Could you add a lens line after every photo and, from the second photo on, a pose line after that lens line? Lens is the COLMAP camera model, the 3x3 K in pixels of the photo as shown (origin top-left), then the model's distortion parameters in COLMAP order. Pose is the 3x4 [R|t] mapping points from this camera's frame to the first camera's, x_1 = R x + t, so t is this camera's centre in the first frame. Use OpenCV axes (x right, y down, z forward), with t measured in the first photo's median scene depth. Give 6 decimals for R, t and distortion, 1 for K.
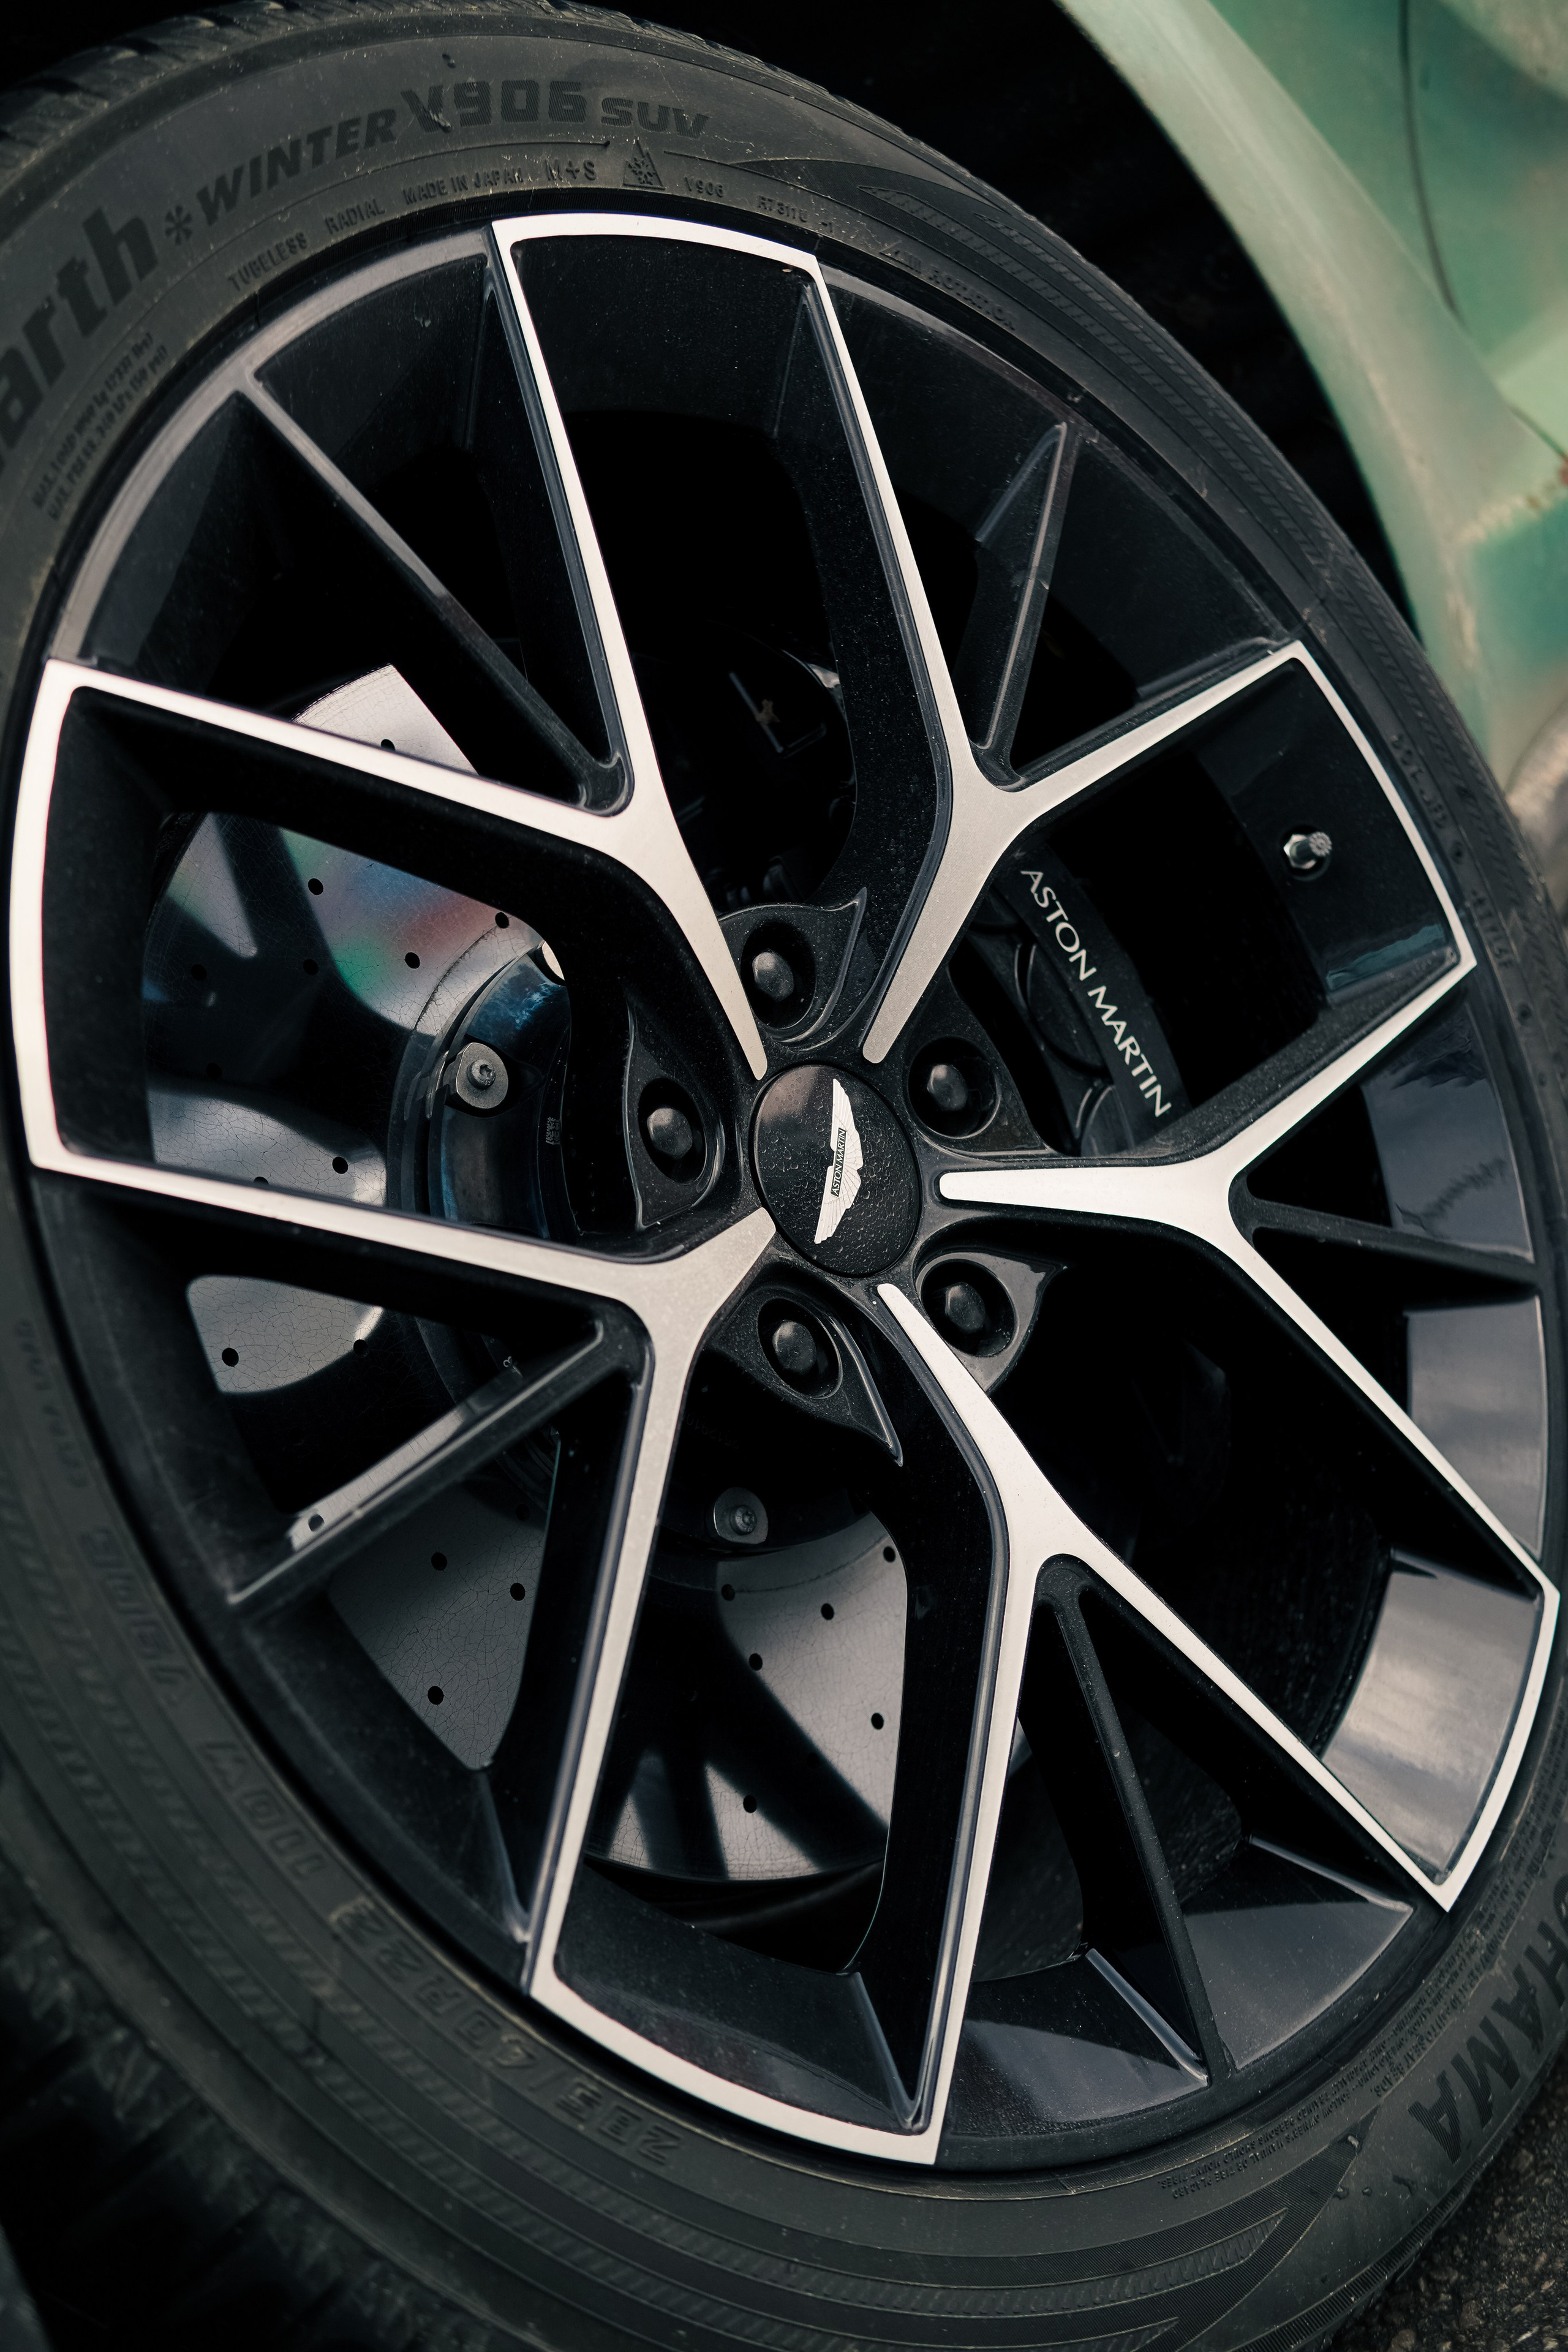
lens RADIAL K [[3121.5, 0, 783.7], [0, 3121.5, 1226.2], [0, 0, 1]] dist [0.029073, 0.091589]
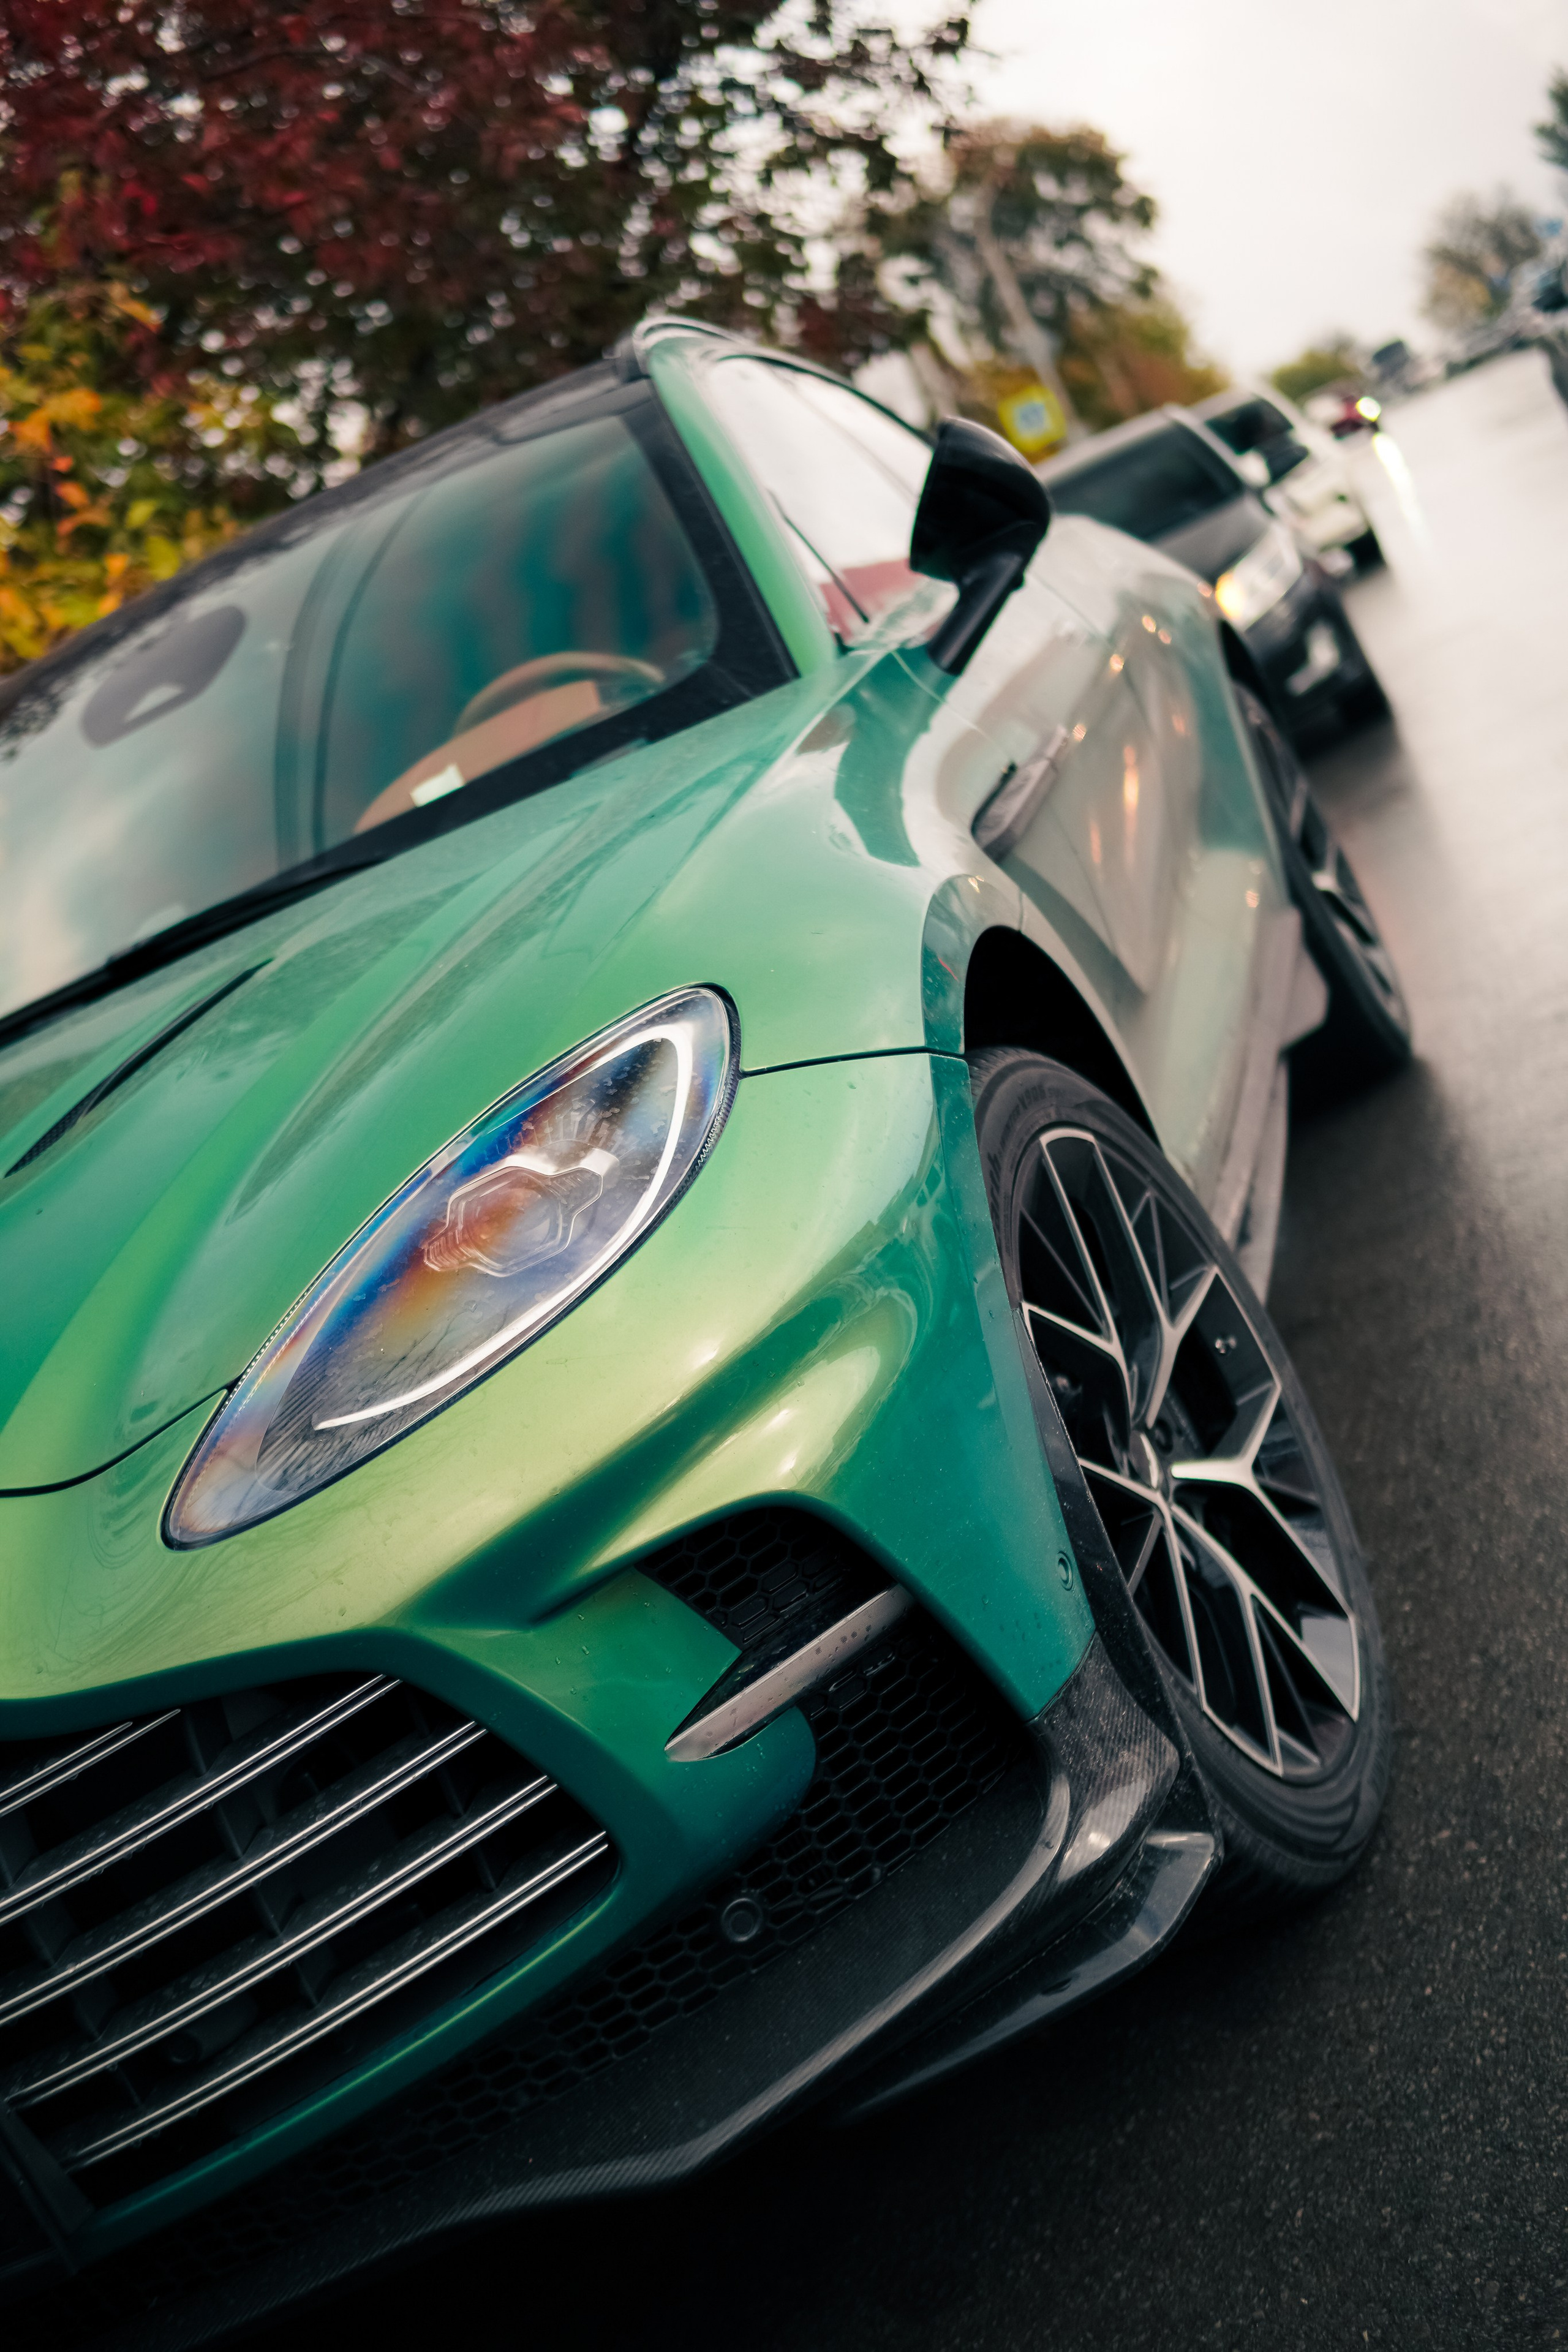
lens RADIAL K [[3093.1, 0, 784.0], [0, 3093.1, 1176.0], [0, 0, 1]] dist [-0.005890, 0.151700]
pose [[0.931672, -0.003087, 0.363288, -1.207955], [0.059703, 0.987670, -0.144718, 0.100493], [-0.358362, 0.156519, 0.920369, -1.373886]]
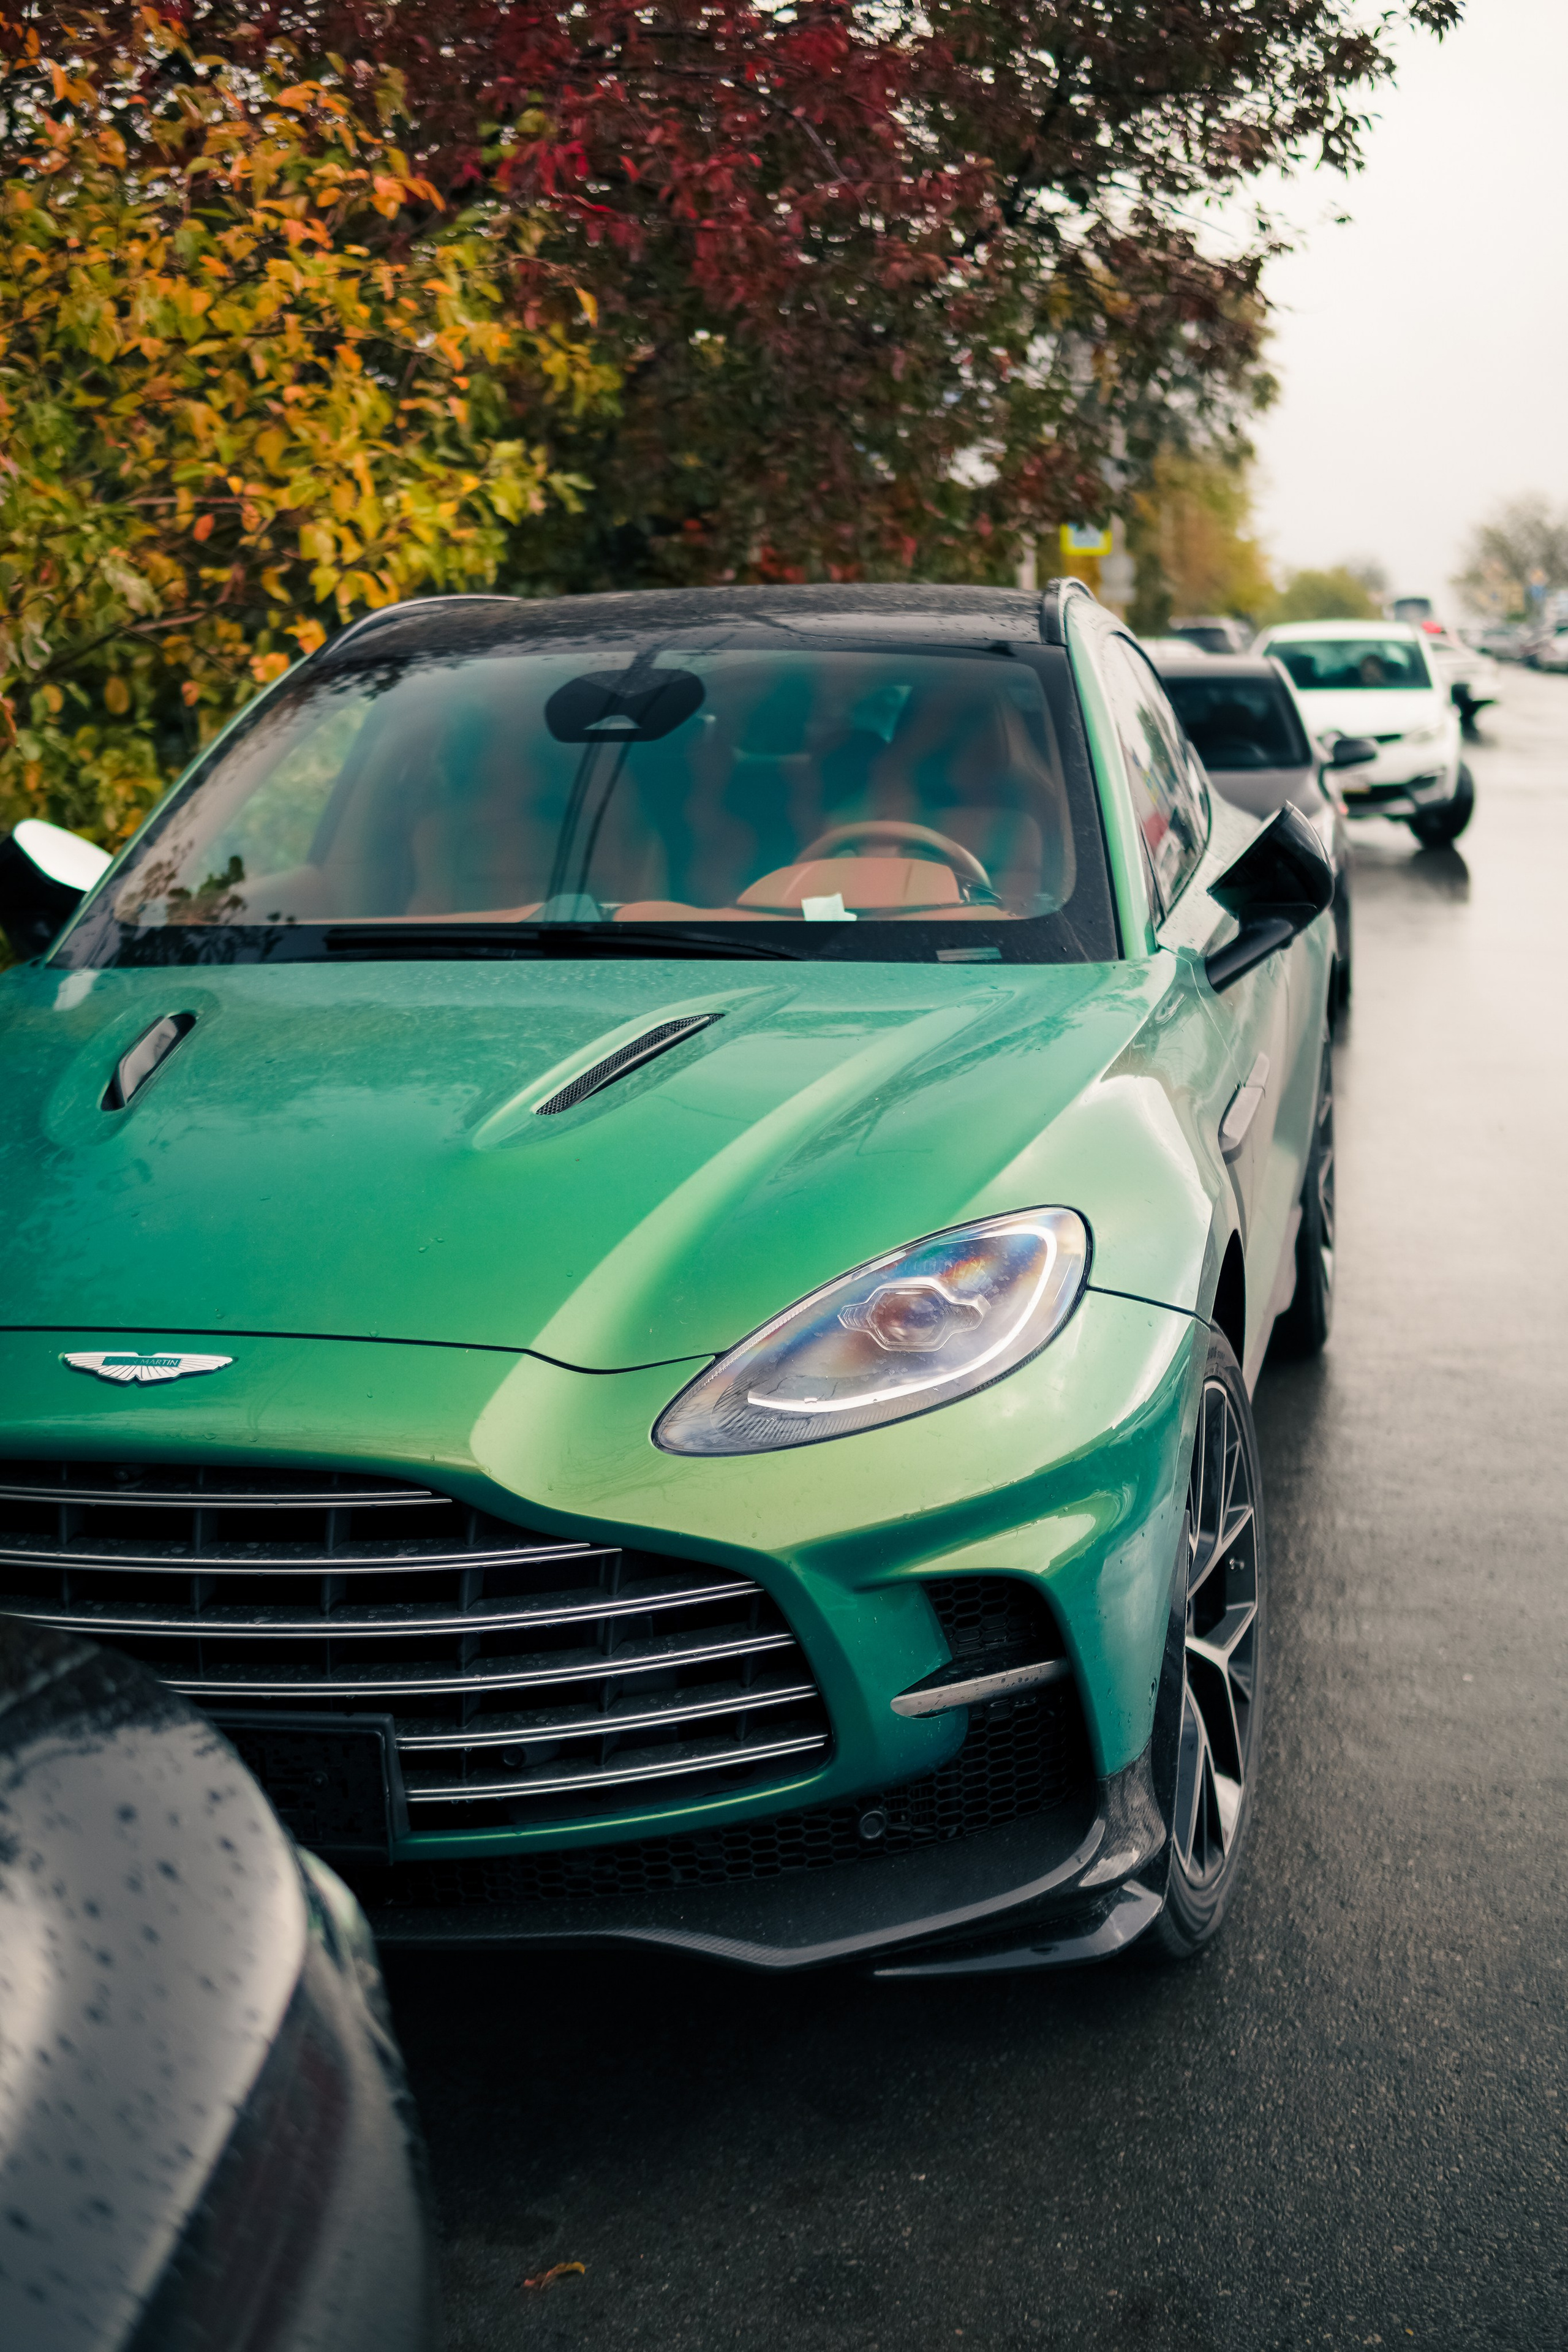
lens RADIAL K [[3084.7, 0, 784.0], [0, 3084.7, 1176.0], [0, 0, 1]] dist [-0.008375, 0.108262]
pose [[0.815783, 0.371862, 0.442965, -2.126403], [-0.343183, 0.927727, -0.146793, 0.174390], [-0.465537, -0.032267, 0.884440, -1.991707]]
